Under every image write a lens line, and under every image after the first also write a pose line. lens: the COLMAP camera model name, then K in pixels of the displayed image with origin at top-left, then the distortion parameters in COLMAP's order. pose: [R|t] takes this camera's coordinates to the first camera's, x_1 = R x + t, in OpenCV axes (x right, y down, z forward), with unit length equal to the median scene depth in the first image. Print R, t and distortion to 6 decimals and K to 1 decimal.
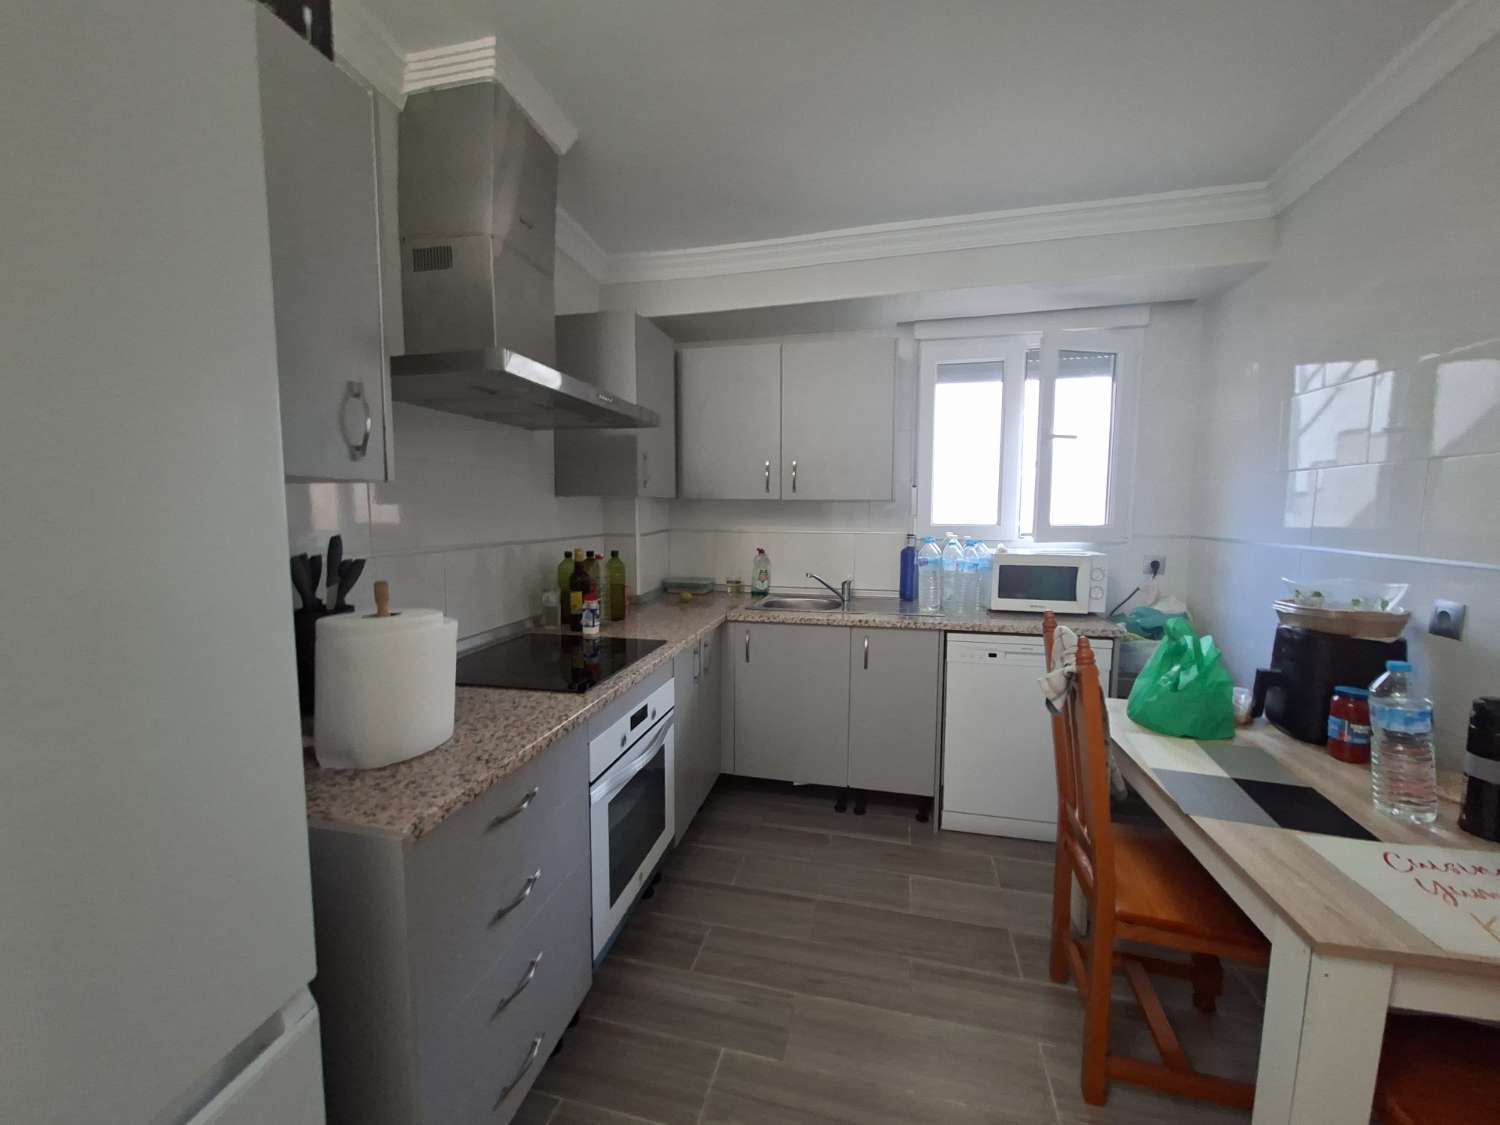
lens RADIAL K [[593.5, 0, 744.8], [0, 593.5, 561.0], [0, 0, 1]] dist [-0.006042, -0.000280]
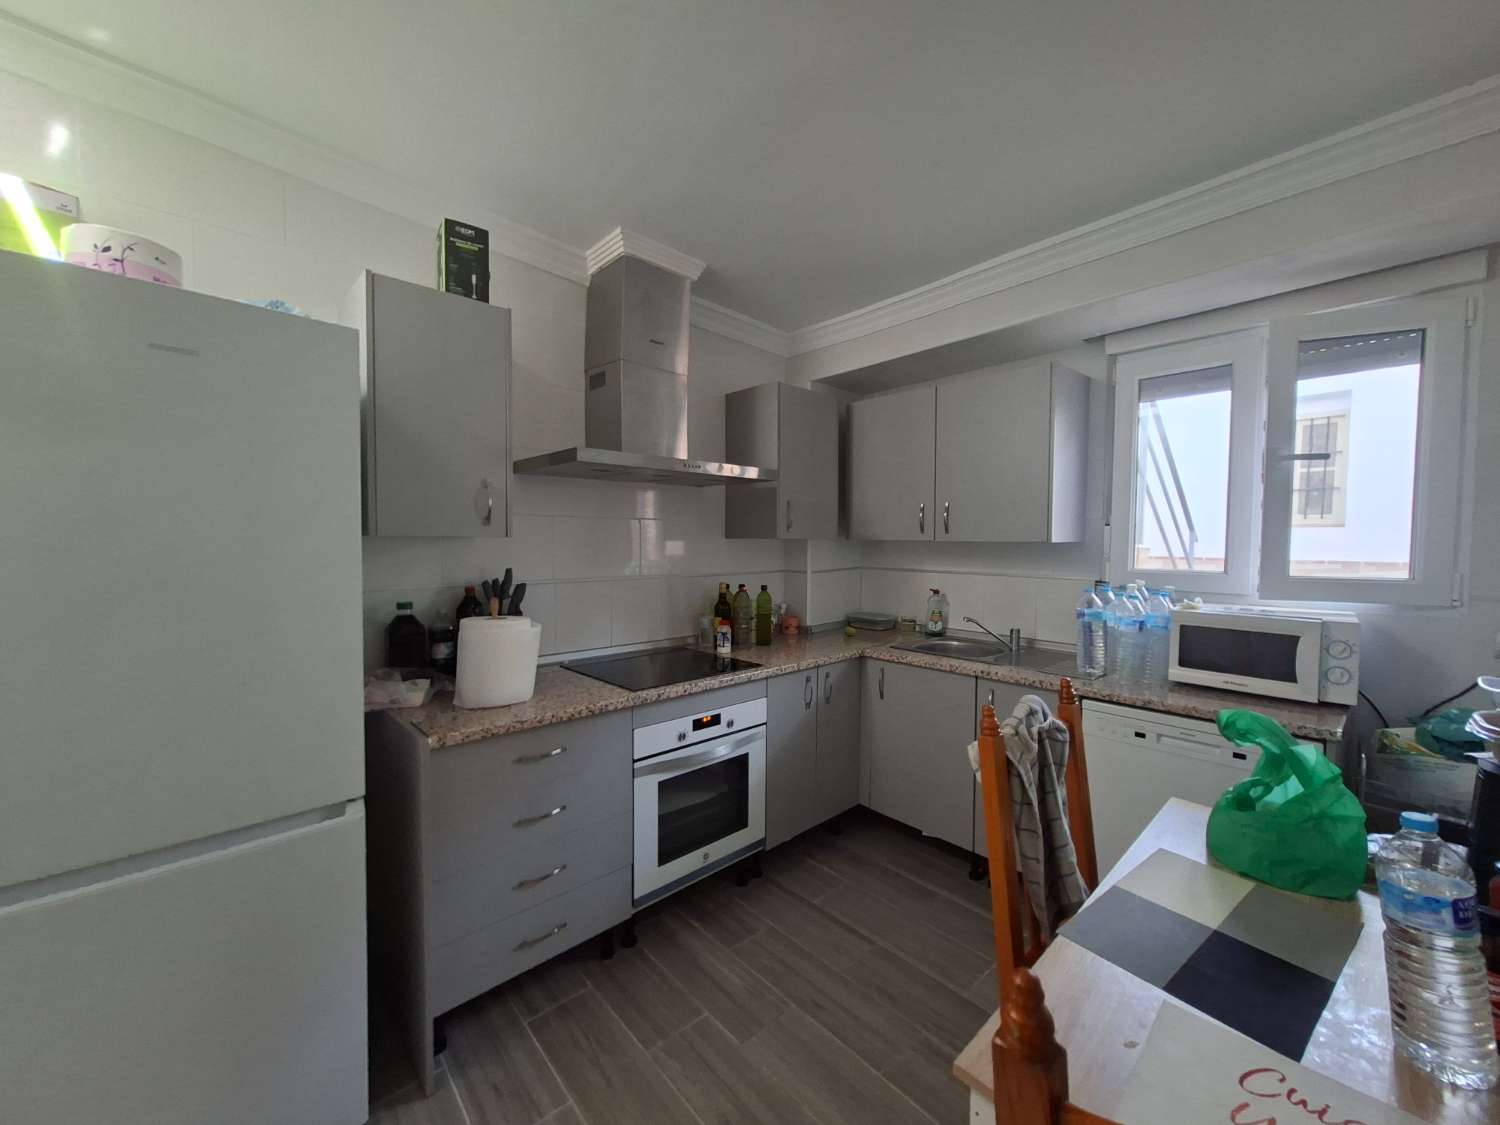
lens RADIAL K [[593.5, 0, 749.7], [0, 593.5, 563.1], [0, 0, 1]] dist [-0.006042, -0.000280]
pose [[0.822900, 0.024372, -0.567663, 0.413053], [-0.051509, 0.998166, -0.031813, -0.021479], [0.565846, 0.055418, 0.822646, 0.018265]]
